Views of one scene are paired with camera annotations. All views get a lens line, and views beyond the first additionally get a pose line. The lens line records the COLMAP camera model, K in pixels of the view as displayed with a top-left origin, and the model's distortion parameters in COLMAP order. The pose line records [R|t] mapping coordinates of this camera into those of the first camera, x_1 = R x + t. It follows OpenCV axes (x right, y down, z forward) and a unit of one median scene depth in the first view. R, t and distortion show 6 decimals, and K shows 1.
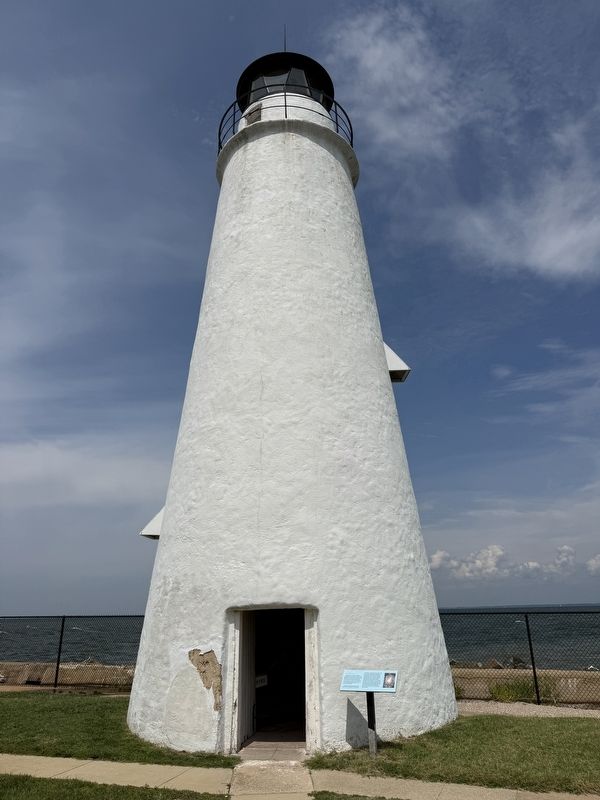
lens RADIAL K [[571.3, 0, 300.0], [0, 571.3, 400.0], [0, 0, 1]] dist [0.042864, -0.065011]
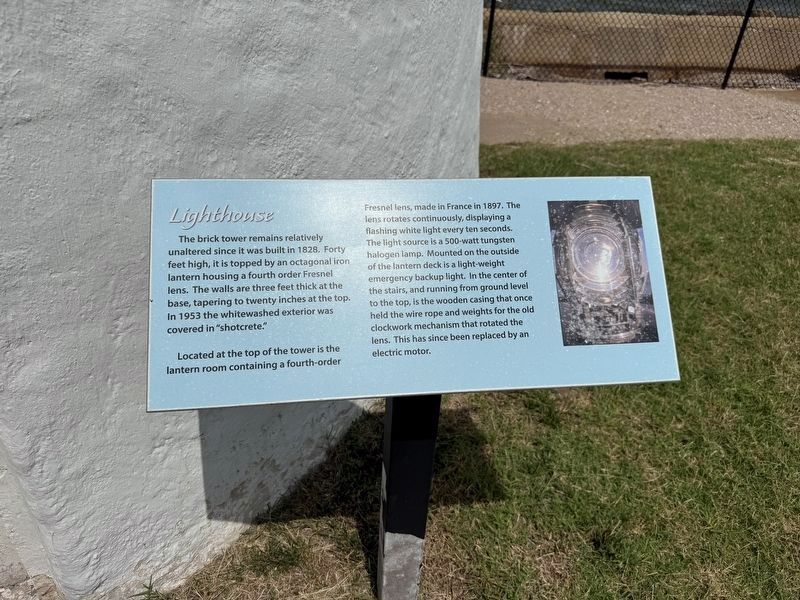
lens RADIAL K [[571.3, 0, 400.0], [0, 571.3, 300.0], [0, 0, 1]] dist [0.042864, -0.065011]
pose [[0.865305, -0.222210, 0.449299, 0.066531], [-0.234100, 0.613442, 0.754245, 0.405934], [-0.443220, -0.757833, 0.478795, 0.939326]]
